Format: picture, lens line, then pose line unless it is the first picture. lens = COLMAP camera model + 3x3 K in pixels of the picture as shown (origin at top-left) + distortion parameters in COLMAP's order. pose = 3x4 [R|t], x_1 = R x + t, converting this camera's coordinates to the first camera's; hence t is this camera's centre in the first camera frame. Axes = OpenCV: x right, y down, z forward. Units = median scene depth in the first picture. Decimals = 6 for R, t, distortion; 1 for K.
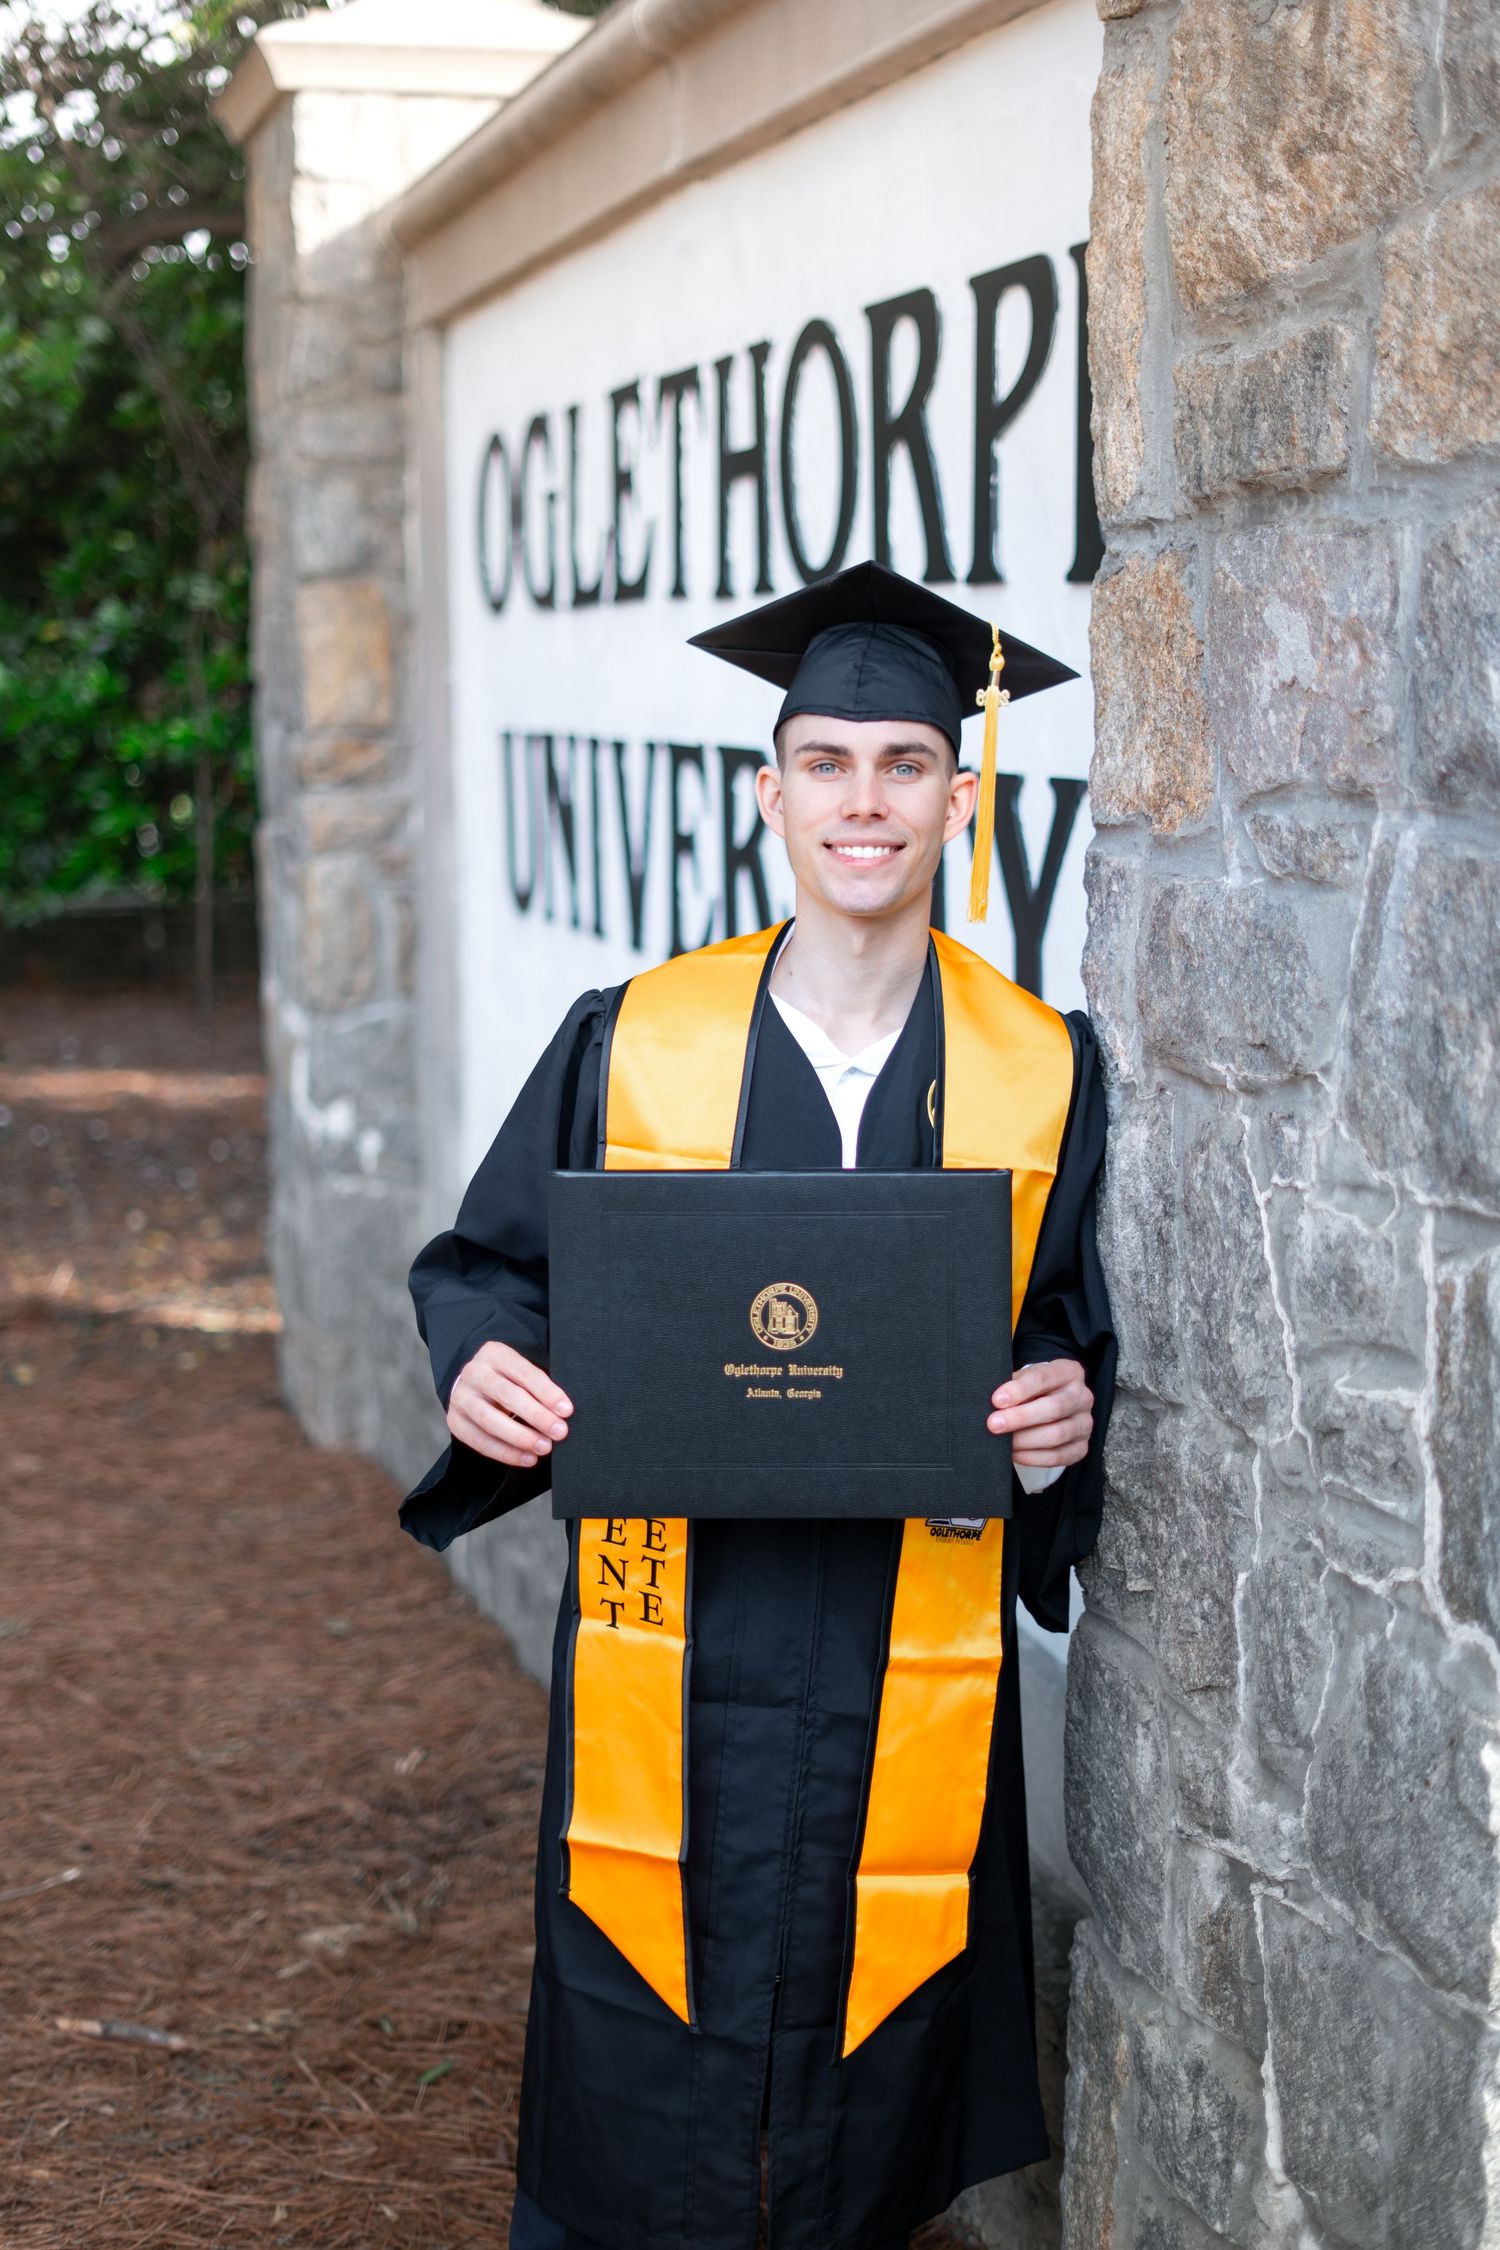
lens RADIAL K [[3321.7, 0, 750.0], [0, 3321.7, 1125.0], [0, 0, 1]] dist [-0.029109, 0.033930]
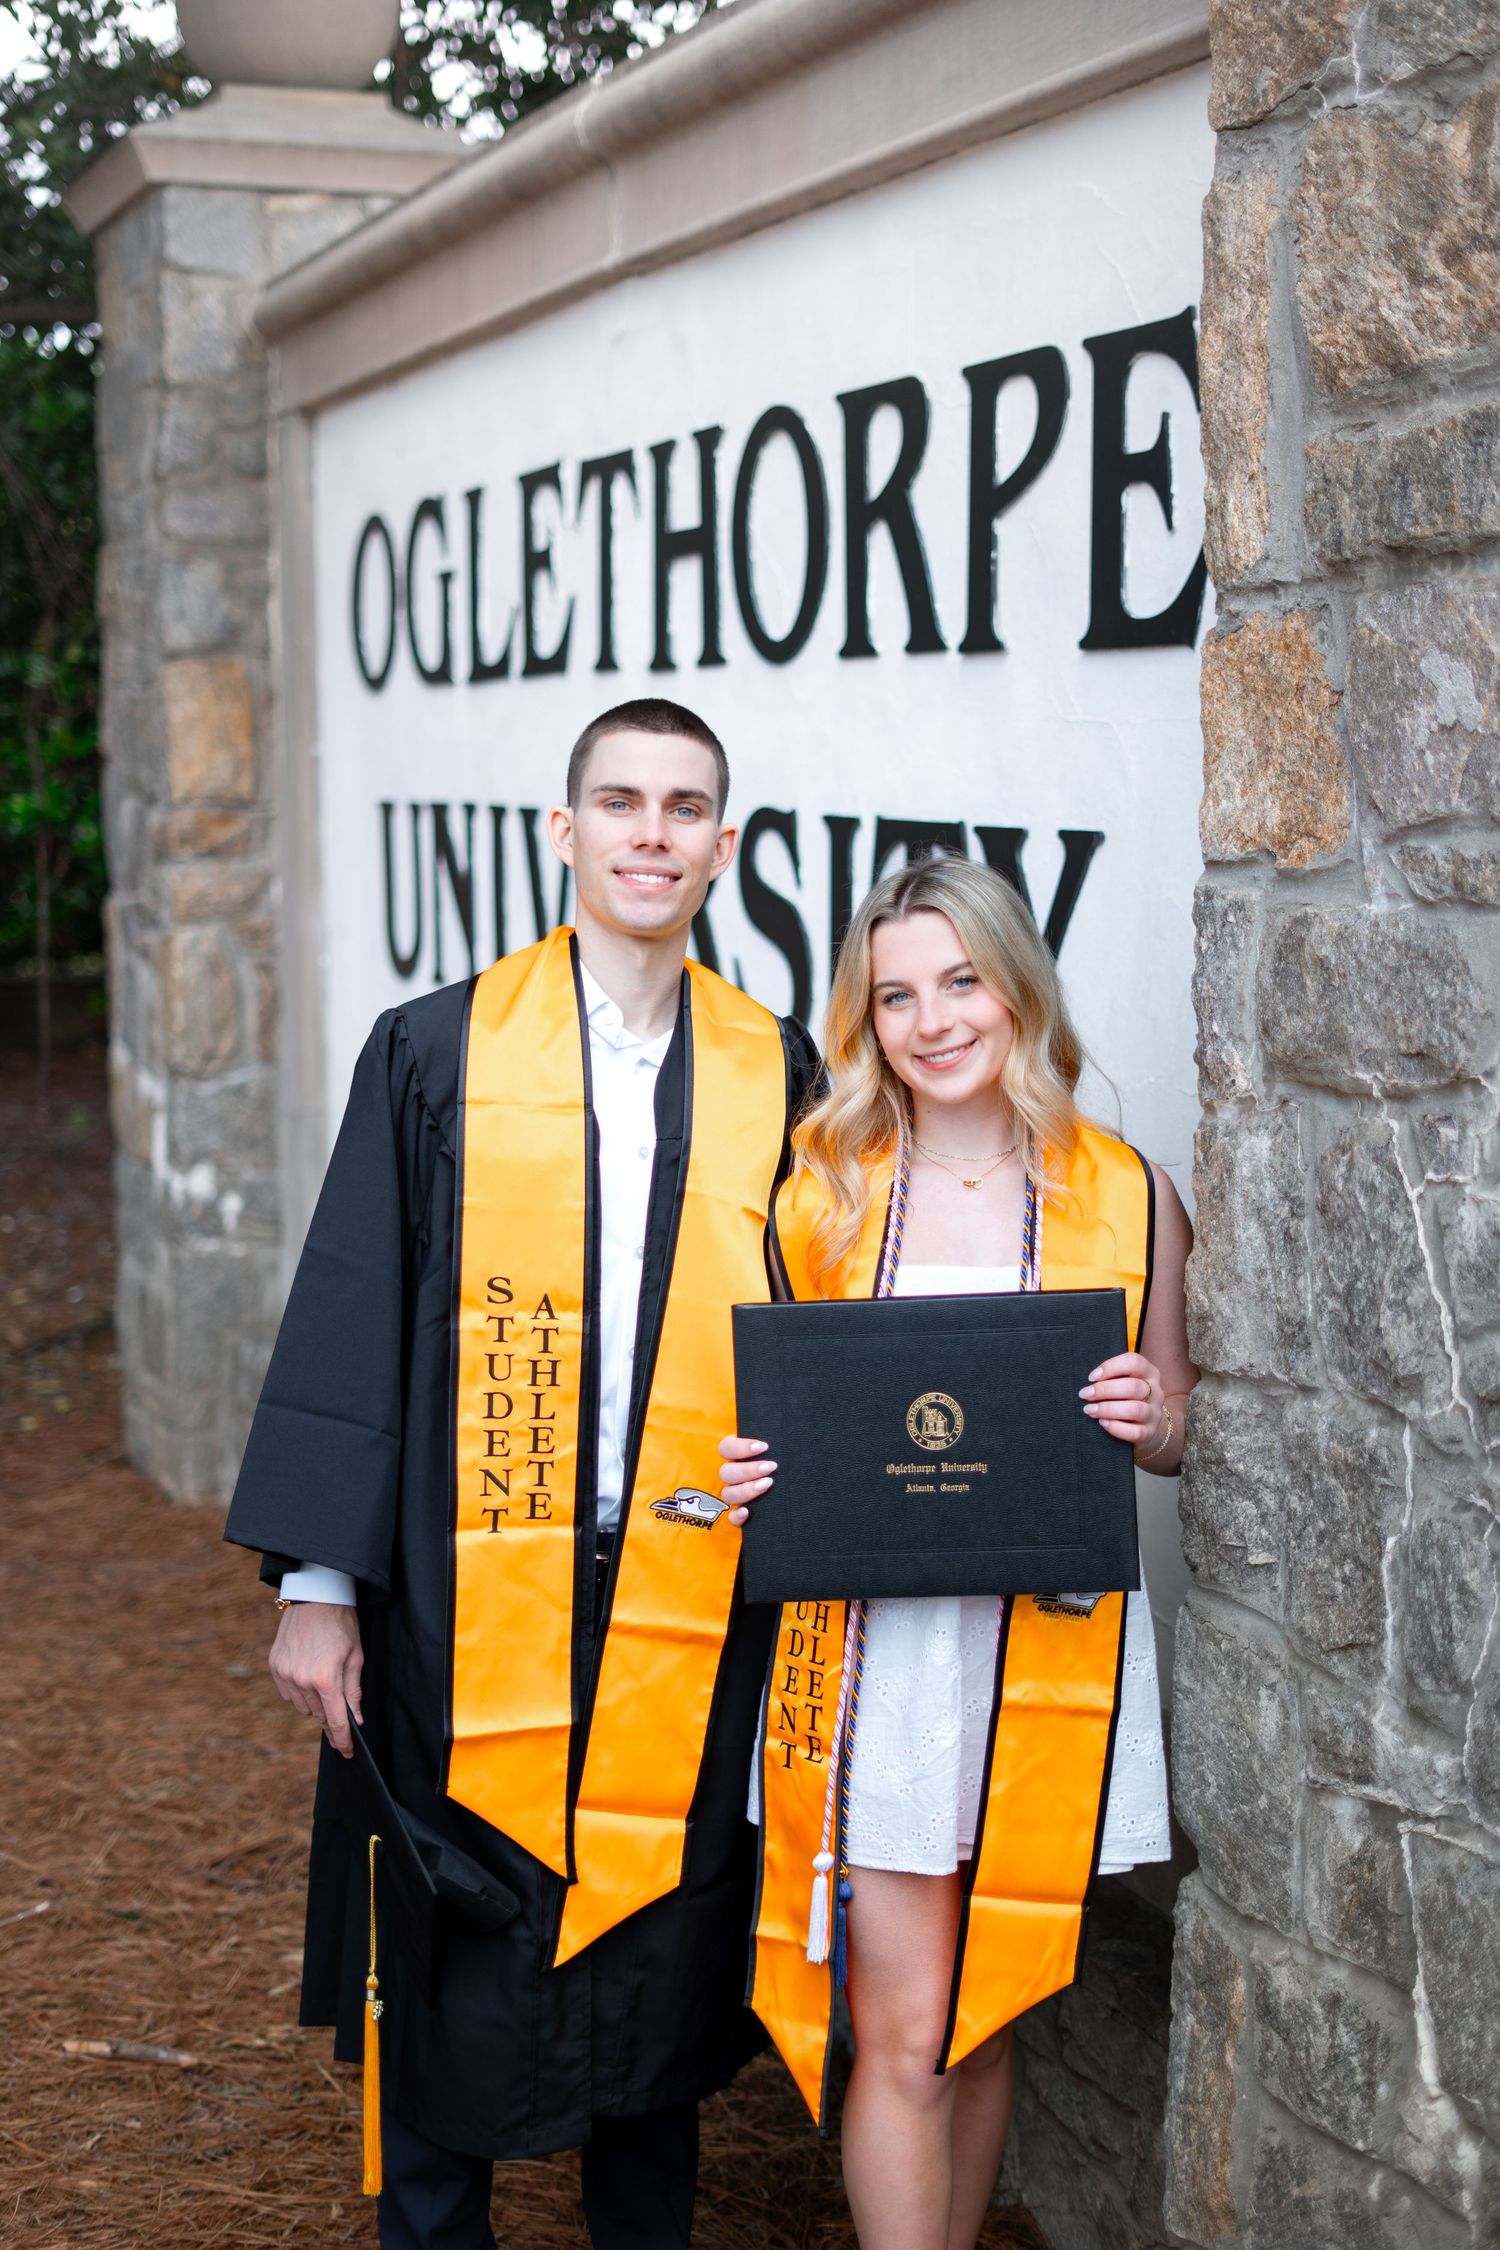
lens RADIAL K [[3240.7, 0, 787.3], [0, 3240.7, 1117.0], [0, 0, 1]] dist [-0.023459, 0.012270]
pose [[0.994109, -0.005864, 0.108223, -0.152674], [0.008882, 0.999585, -0.027419, 0.021976], [-0.108017, 0.028219, 0.993748, -0.042276]]
